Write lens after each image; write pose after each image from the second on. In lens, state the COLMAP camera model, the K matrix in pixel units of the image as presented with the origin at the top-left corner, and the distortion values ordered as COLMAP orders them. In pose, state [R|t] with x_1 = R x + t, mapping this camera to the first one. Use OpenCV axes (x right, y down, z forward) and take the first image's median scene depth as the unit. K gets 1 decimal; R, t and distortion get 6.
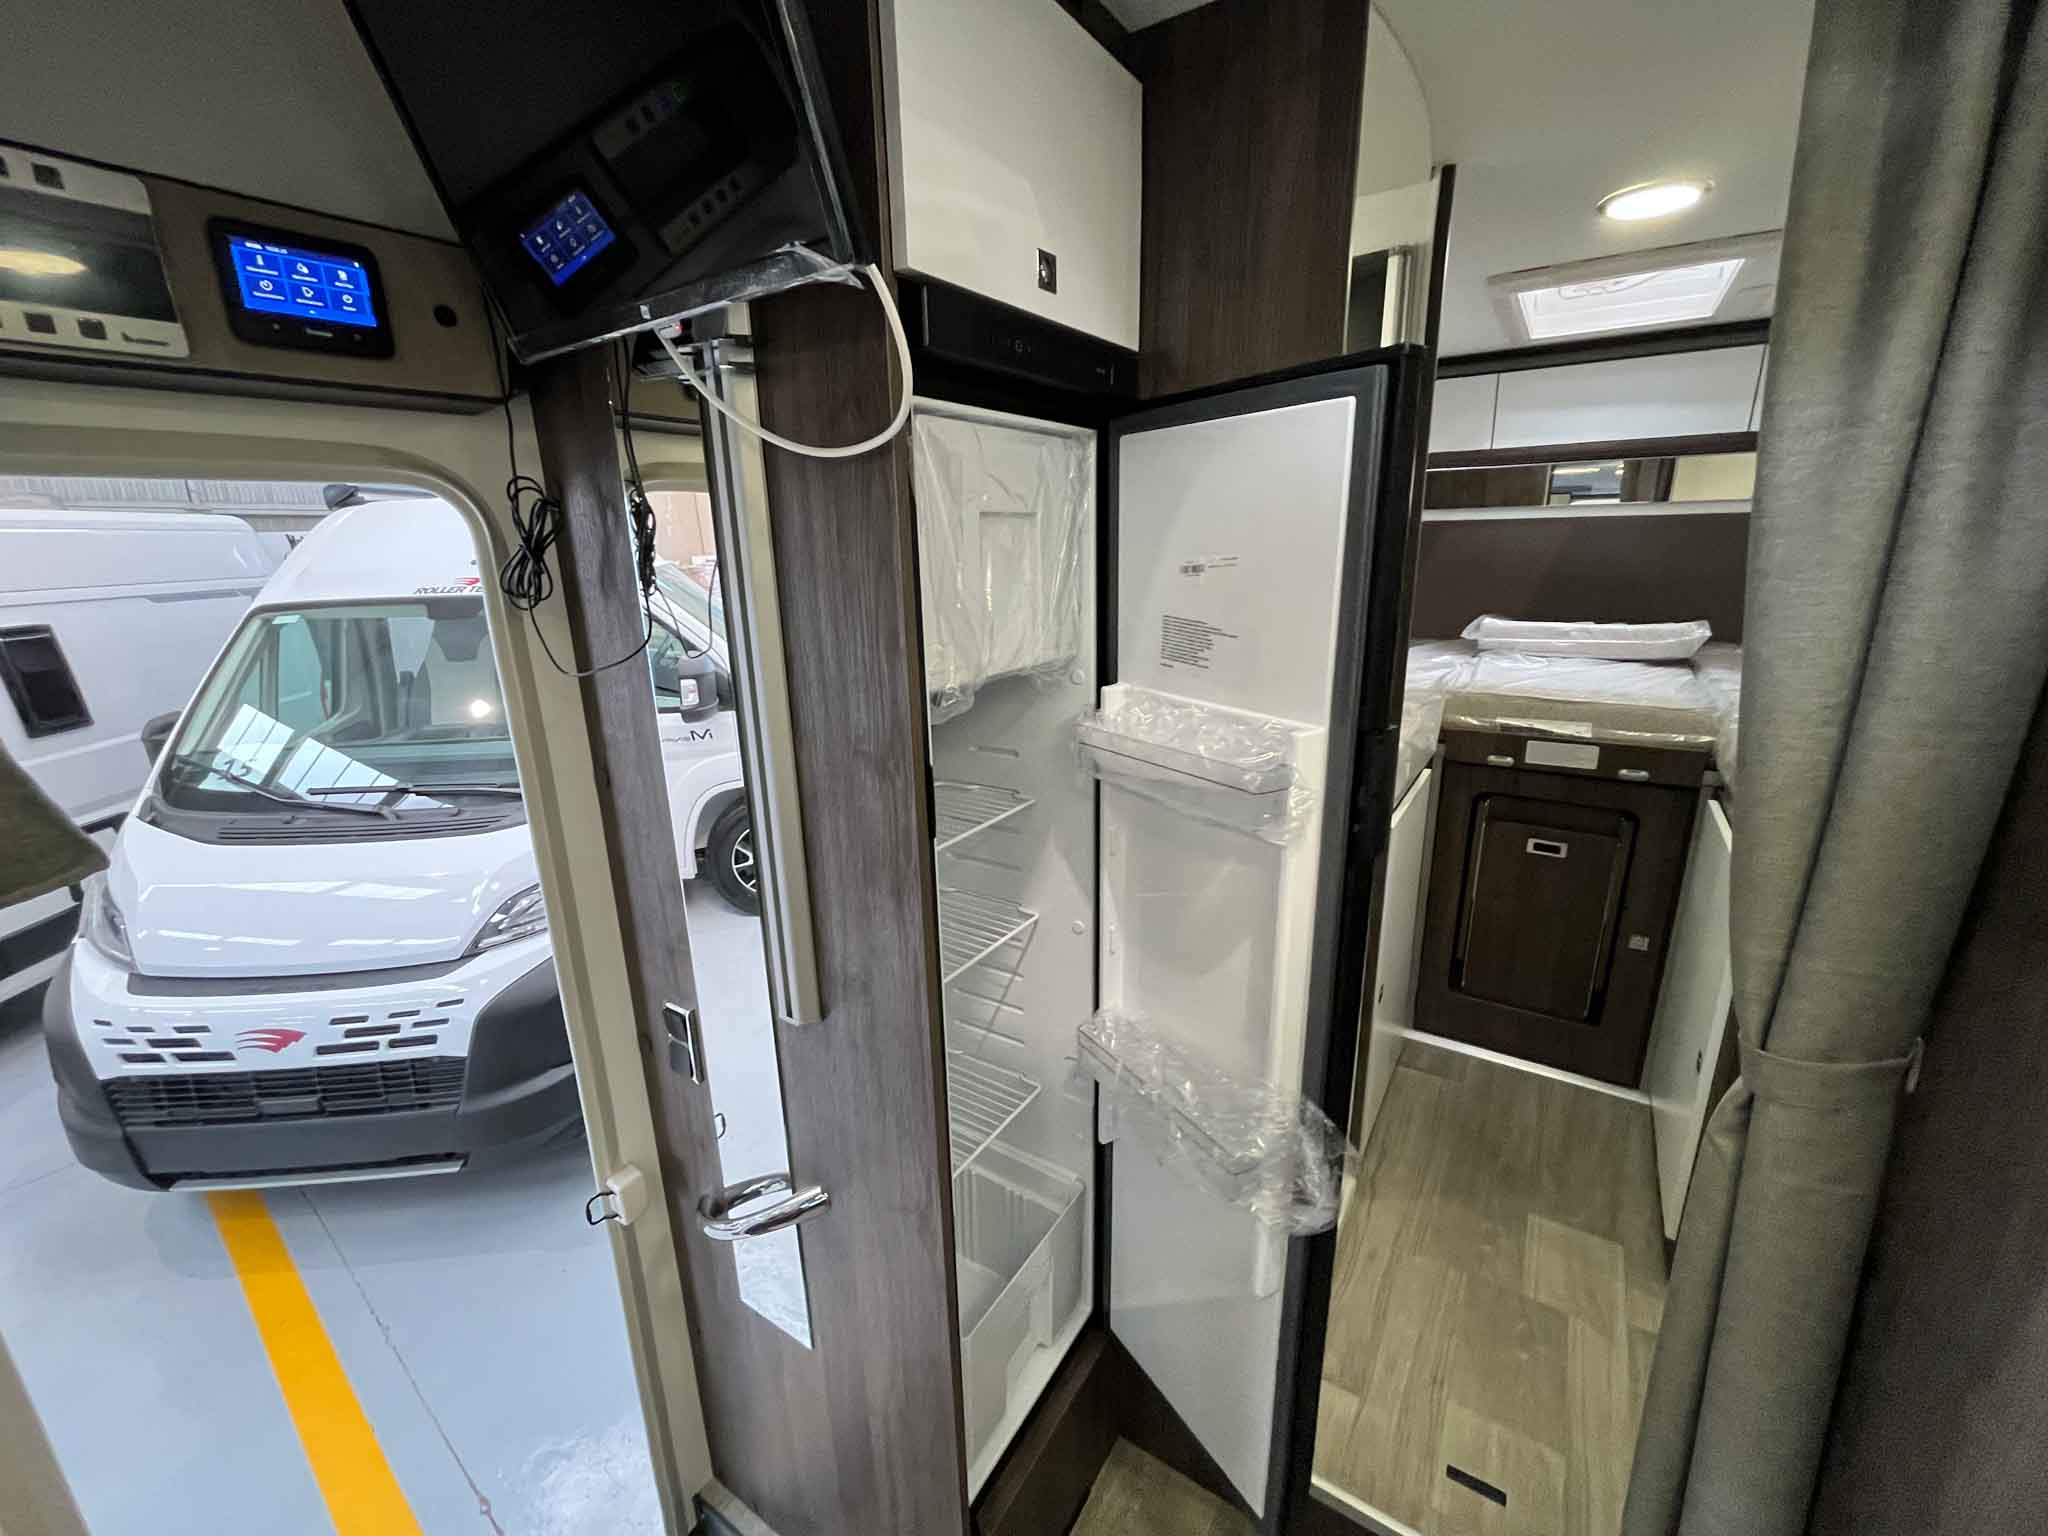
lens RADIAL K [[833.2, 0, 1017.7], [0, 833.2, 765.8], [0, 0, 1]] dist [-0.002860, -0.000807]
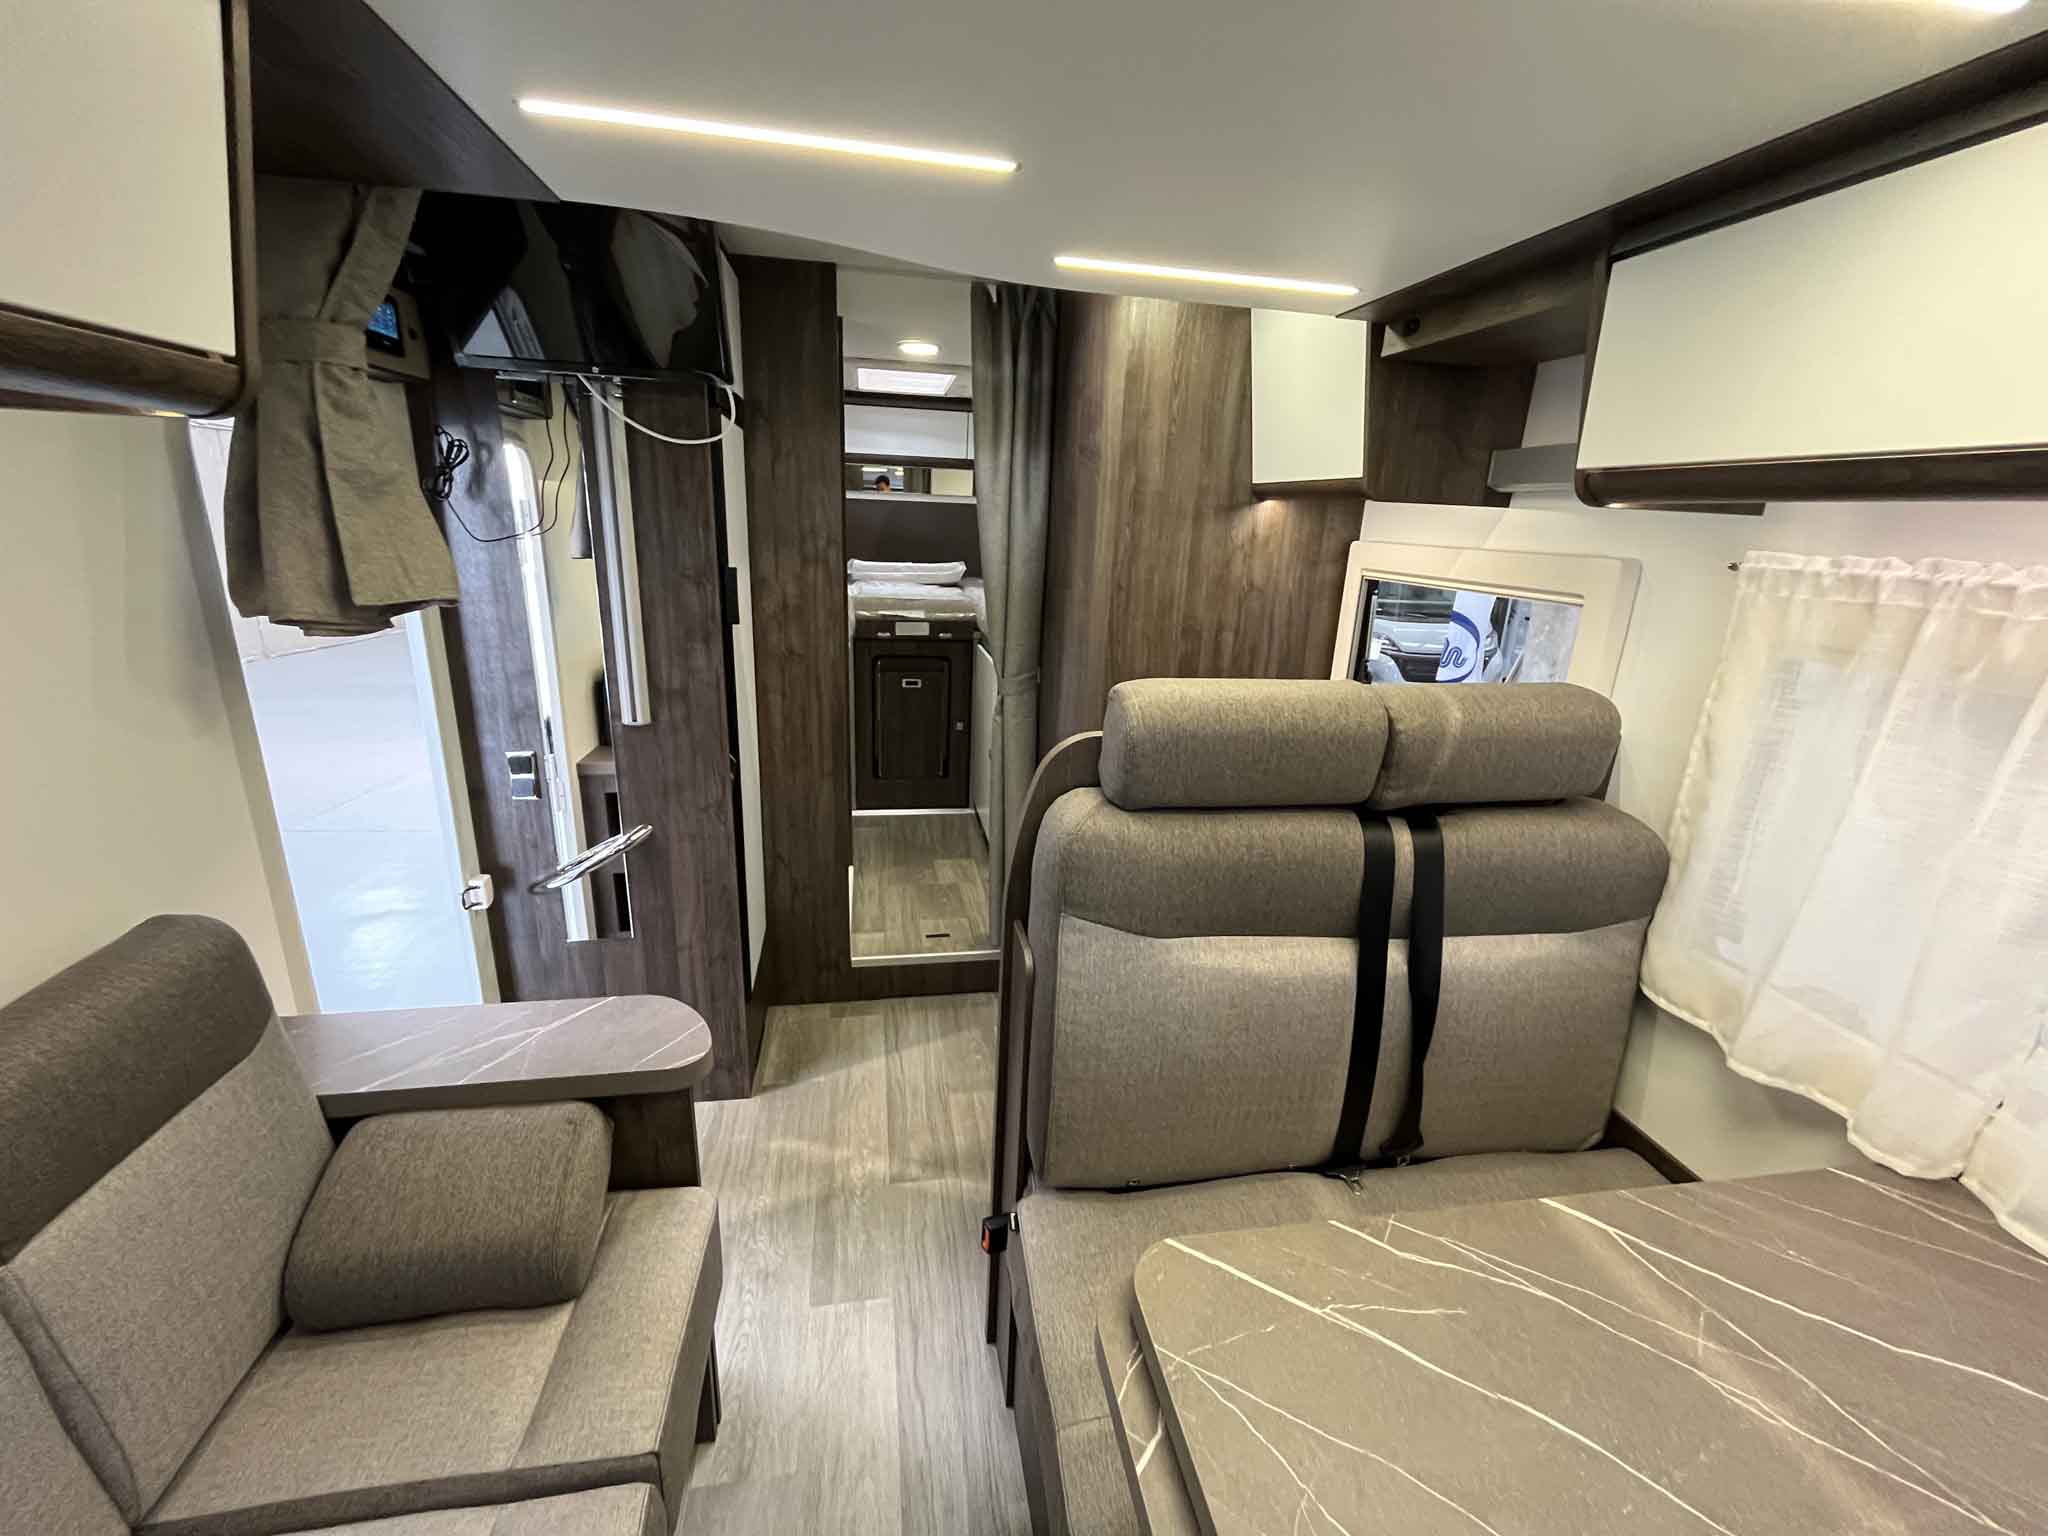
lens RADIAL K [[833.2, 0, 1022.6], [0, 833.2, 767.5], [0, 0, 1]] dist [-0.002860, -0.000807]
pose [[0.723699, -0.146410, 0.674407, -0.466640], [0.126657, 0.988815, 0.078752, 0.180288], [-0.678394, 0.028426, 0.734148, -0.517708]]
